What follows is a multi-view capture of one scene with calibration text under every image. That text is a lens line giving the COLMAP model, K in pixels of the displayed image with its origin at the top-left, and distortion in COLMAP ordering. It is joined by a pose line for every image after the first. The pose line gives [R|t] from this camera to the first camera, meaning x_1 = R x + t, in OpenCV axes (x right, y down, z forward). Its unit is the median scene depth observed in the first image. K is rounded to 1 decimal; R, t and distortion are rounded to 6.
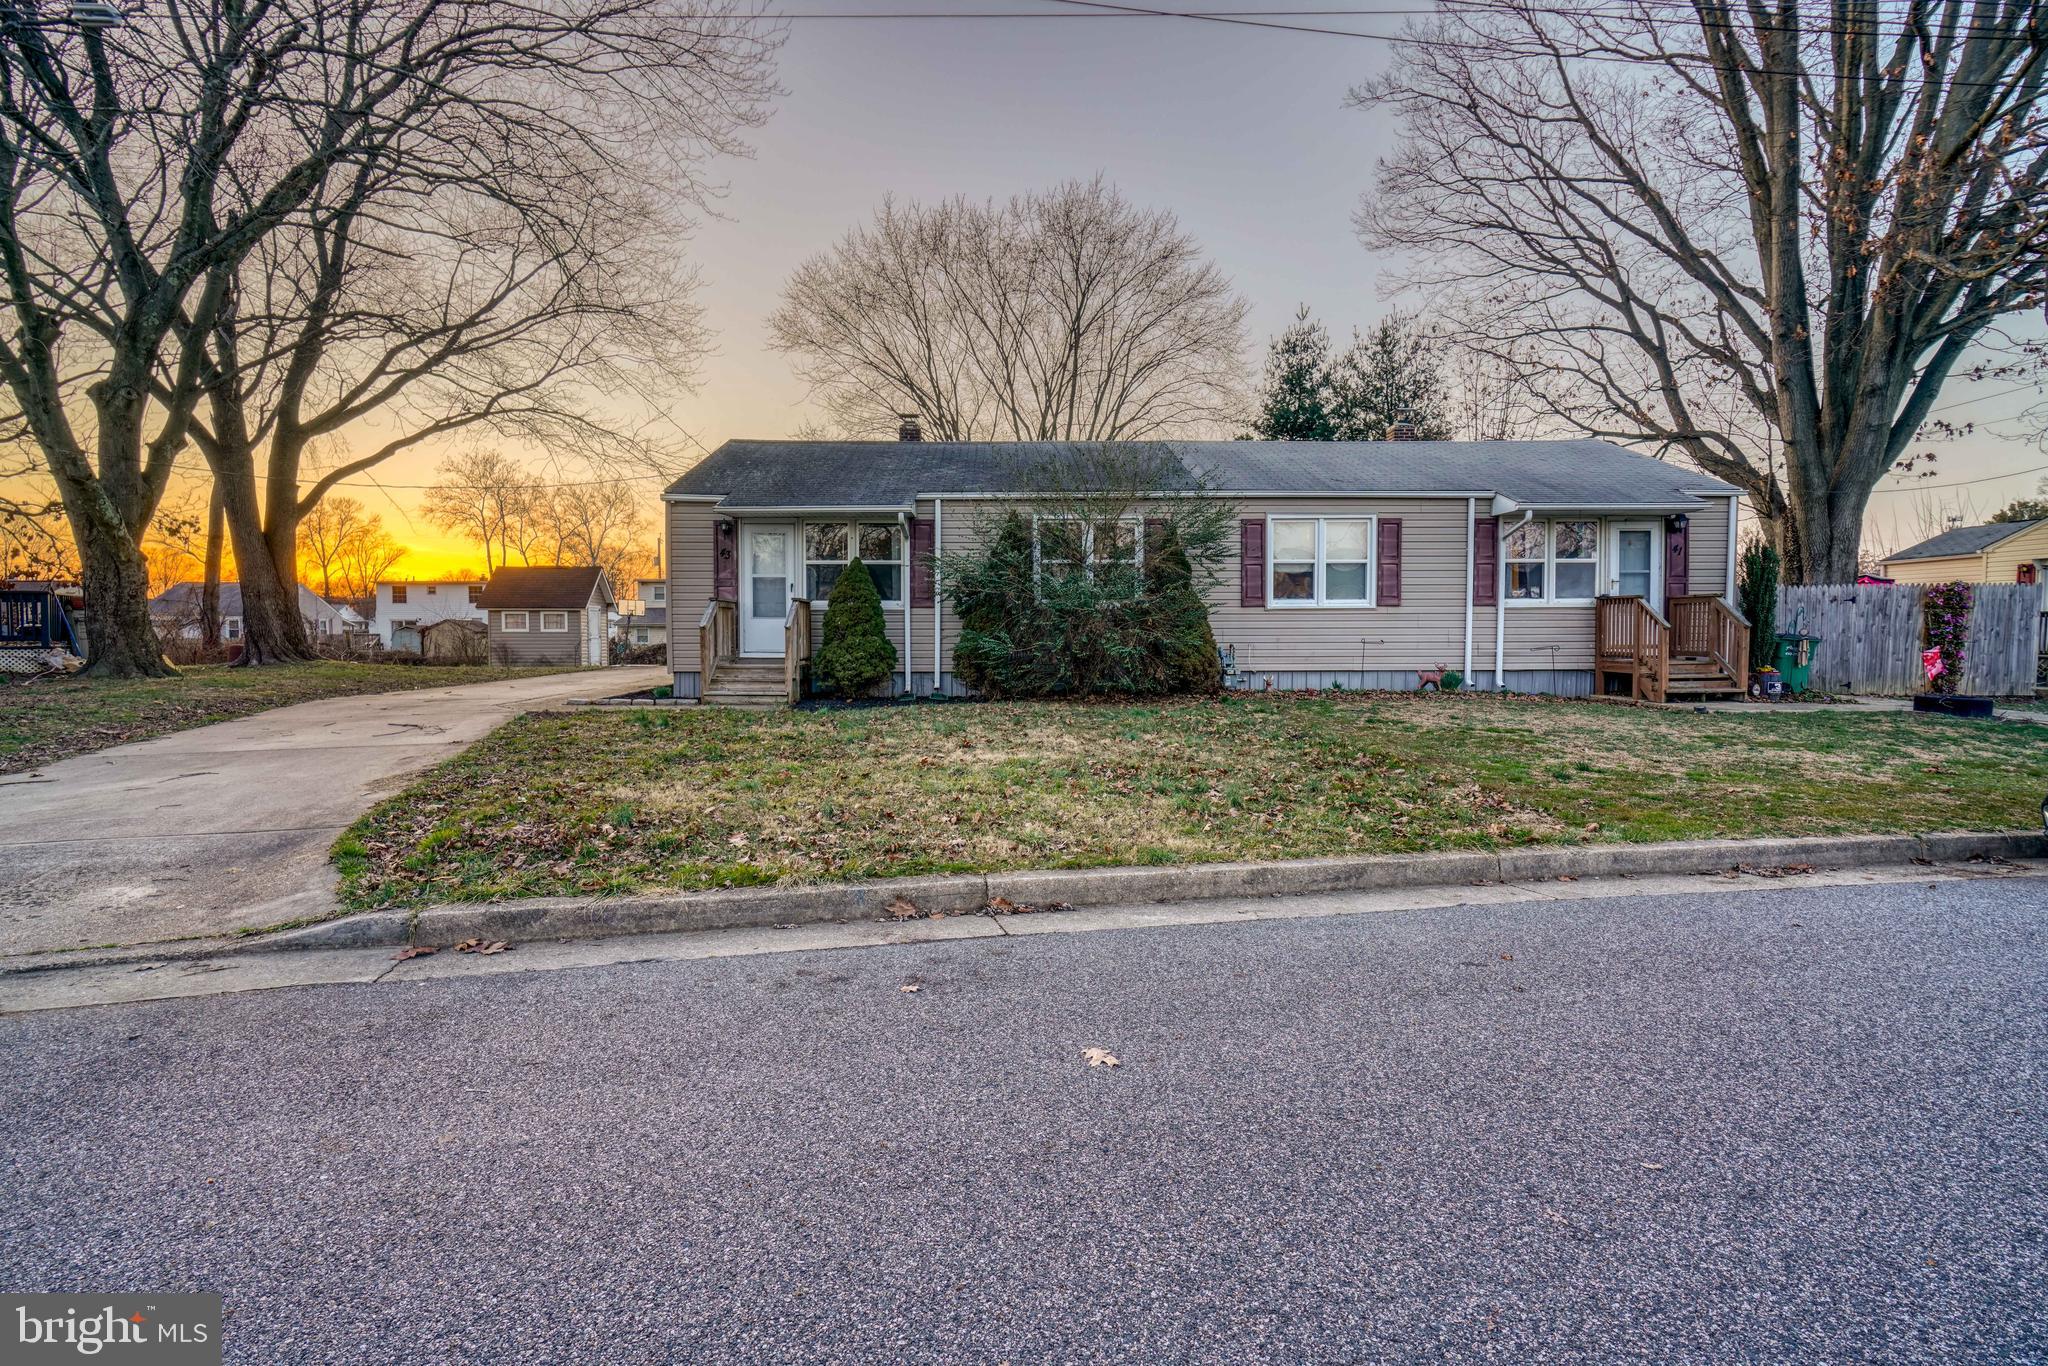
lens RADIAL K [[952.7, 0, 1022.2], [0, 952.7, 676.6], [0, 0, 1]] dist [-0.010505, 0.003380]
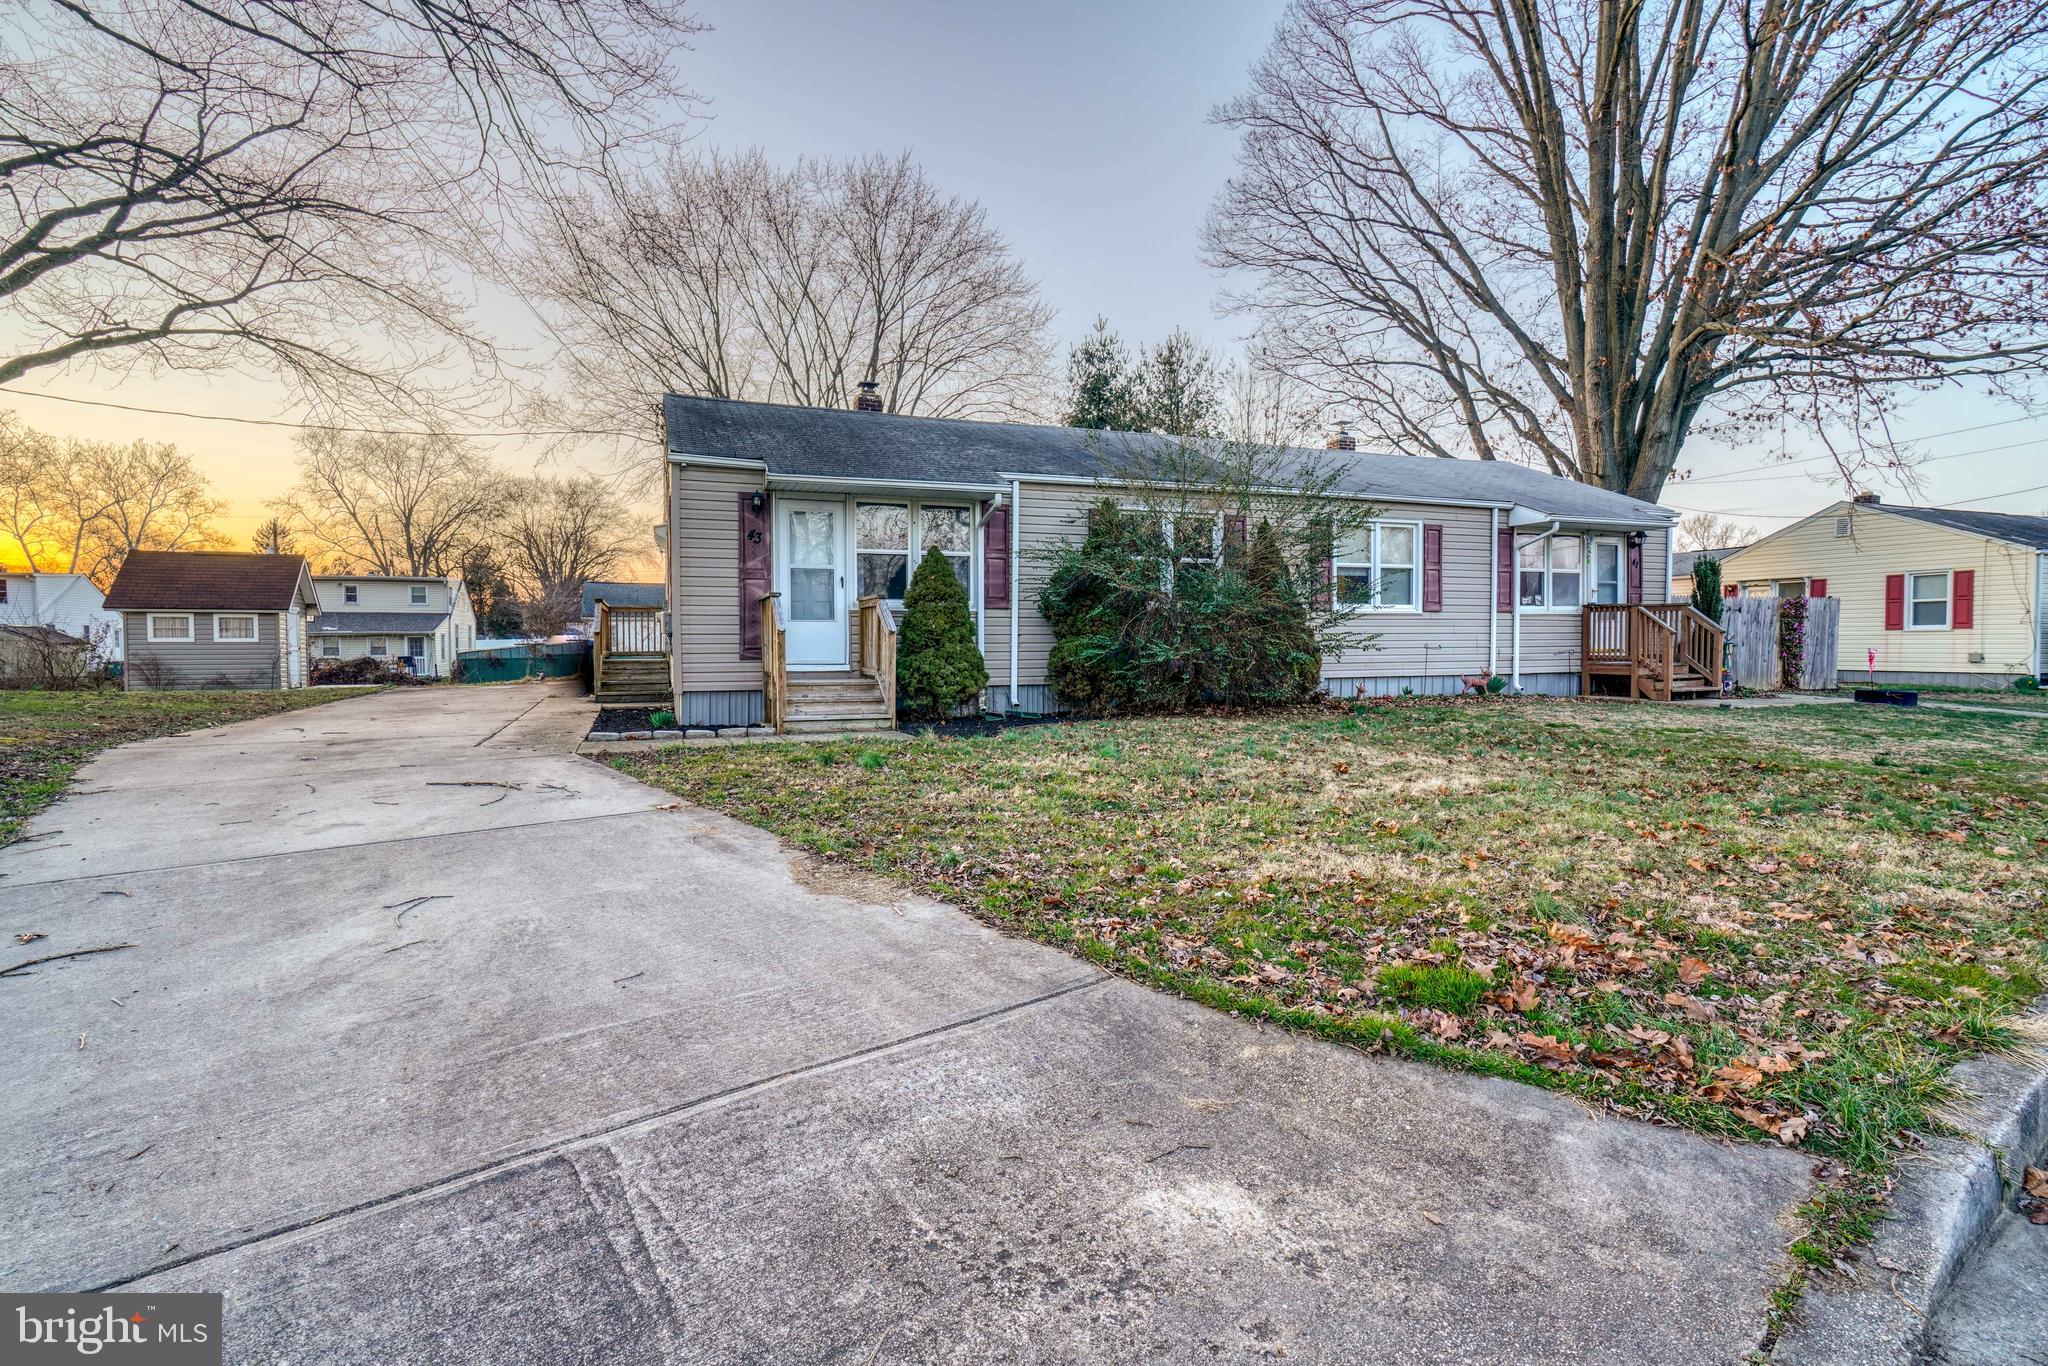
lens RADIAL K [[967.5, 0, 1024.2], [0, 967.5, 675.9], [0, 0, 1]] dist [-0.007739, 0.000569]
pose [[0.935926, -0.014984, 0.351877, -0.381716], [0.019354, 0.999773, -0.008904, -0.005498], [-0.351664, 0.015143, 0.936004, 0.194590]]
